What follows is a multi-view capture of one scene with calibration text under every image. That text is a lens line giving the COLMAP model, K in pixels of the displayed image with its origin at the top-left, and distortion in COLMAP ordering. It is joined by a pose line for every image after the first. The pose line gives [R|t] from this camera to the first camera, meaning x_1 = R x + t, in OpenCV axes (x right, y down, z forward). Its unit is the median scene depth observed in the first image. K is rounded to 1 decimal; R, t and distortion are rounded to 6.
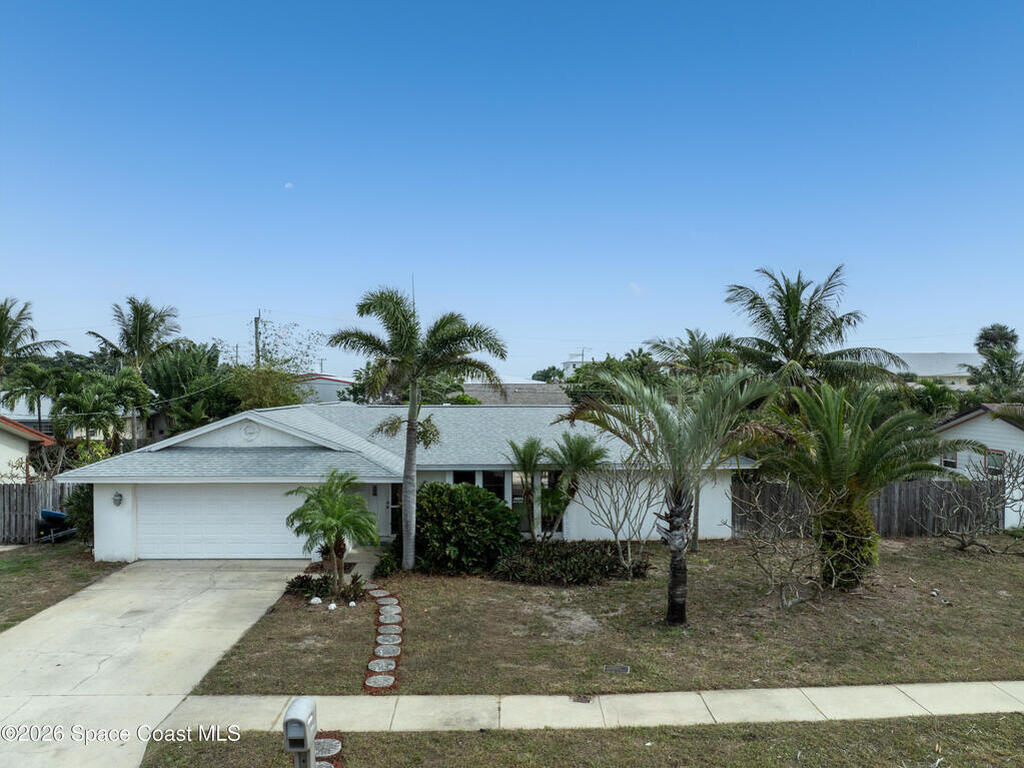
lens RADIAL K [[731.1, 0, 512.0], [0, 731.1, 384.0], [0, 0, 1]] dist [-0.040685, -0.000711]
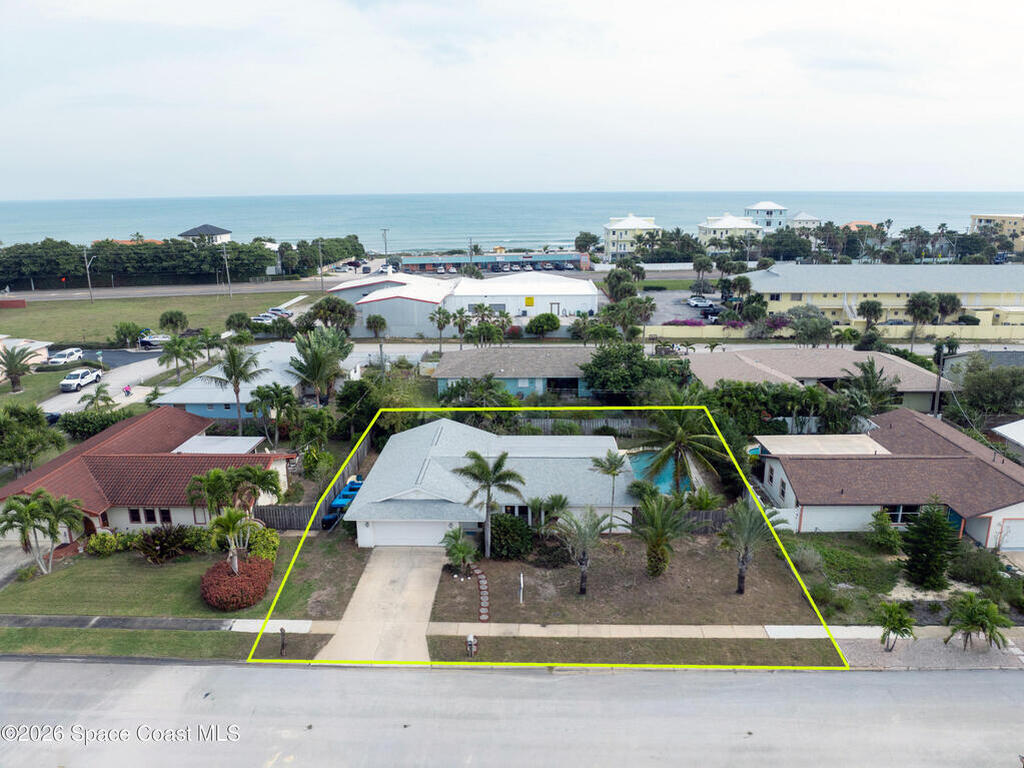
lens RADIAL K [[720.3, 0, 512.0], [0, 720.3, 384.0], [0, 0, 1]] dist [-0.029700, -0.002668]
pose [[0.997684, 0.013166, -0.066729, 0.127053], [0.004106, 0.967637, 0.252314, -1.214913], [0.067891, -0.252004, 0.965342, -1.586866]]
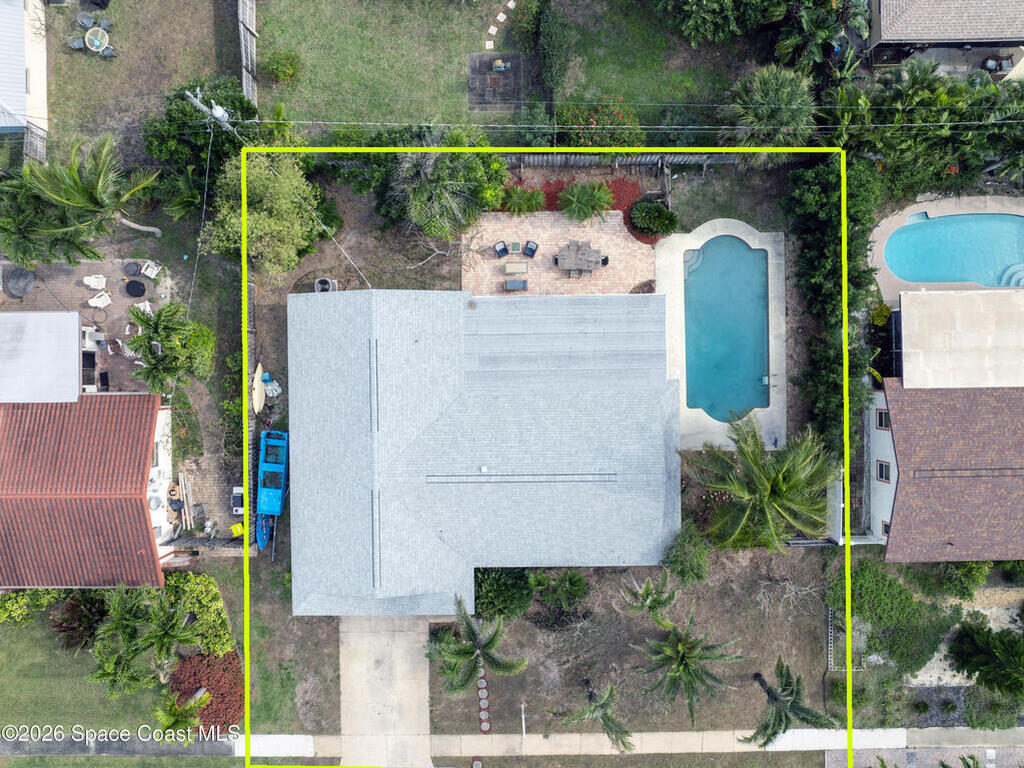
lens RADIAL K [[720.3, 0, 512.0], [0, 720.3, 384.0], [0, 0, 1]] dist [-0.029700, -0.002668]
pose [[0.999653, 0.026213, -0.002406, -0.078245], [0.002932, -0.020042, 0.999795, -2.312924], [0.026159, -0.999455, -0.020112, 2.169682]]
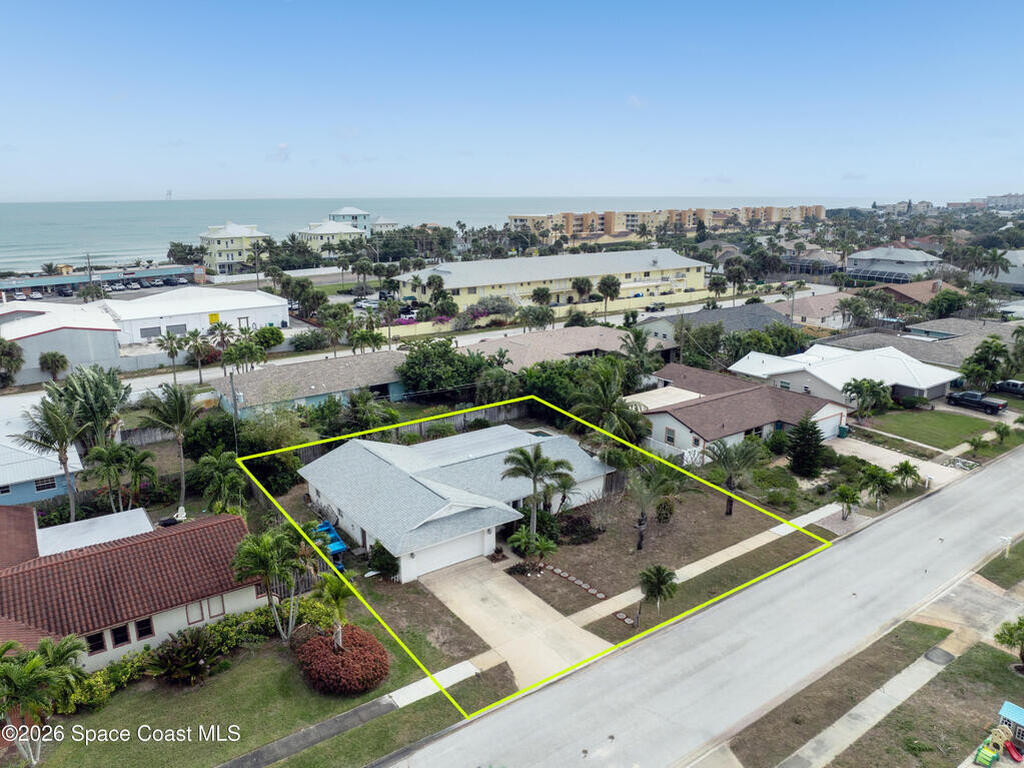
lens RADIAL K [[720.3, 0, 512.0], [0, 720.3, 384.0], [0, 0, 1]] dist [-0.029700, -0.002668]
pose [[0.834916, -0.139726, 0.532345, -1.855184], [0.005631, 0.969355, 0.245598, -1.186065], [-0.550348, -0.202056, 0.810117, -1.126040]]
